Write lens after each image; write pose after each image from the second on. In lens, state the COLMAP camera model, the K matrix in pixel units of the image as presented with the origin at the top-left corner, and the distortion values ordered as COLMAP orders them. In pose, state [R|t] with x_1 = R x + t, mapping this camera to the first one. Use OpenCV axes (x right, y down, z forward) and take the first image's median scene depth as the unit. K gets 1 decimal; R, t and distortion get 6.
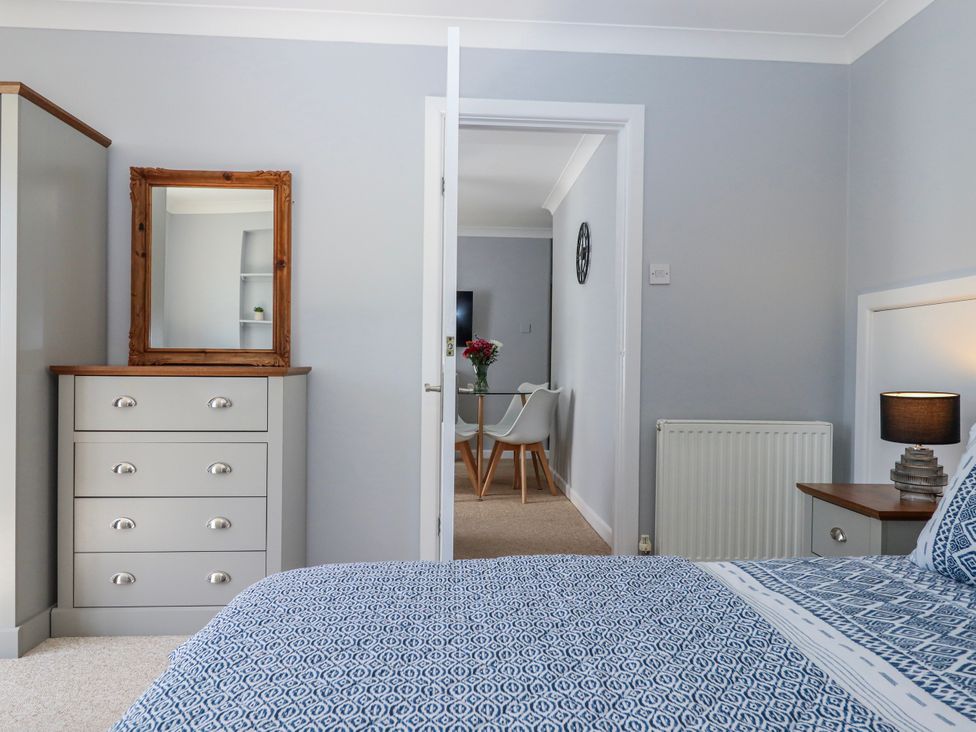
lens RADIAL K [[662.0, 0, 493.7], [0, 662.0, 365.7], [0, 0, 1]] dist [0.003313, -0.001615]
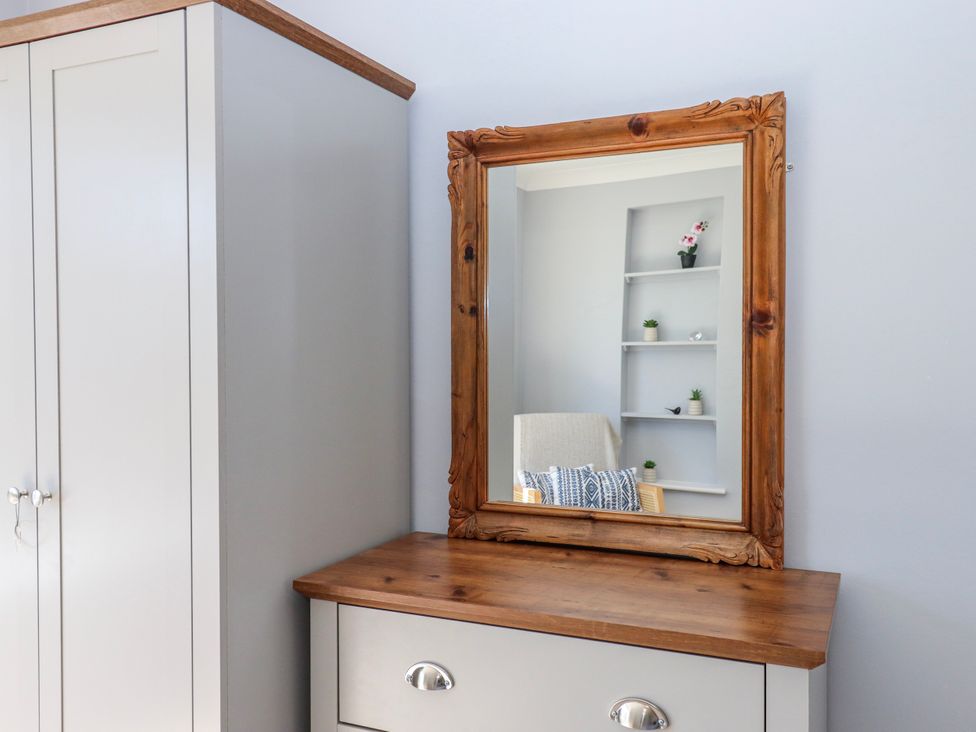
lens RADIAL K [[857.7, 0, 497.4], [0, 857.7, 364.9], [0, 0, 1]] dist [0.011800, -0.000919]
pose [[0.882725, 0.000276, -0.469890, -0.216313], [0.007502, 0.999864, 0.014680, -0.135942], [0.469830, -0.016483, 0.882603, 0.450255]]
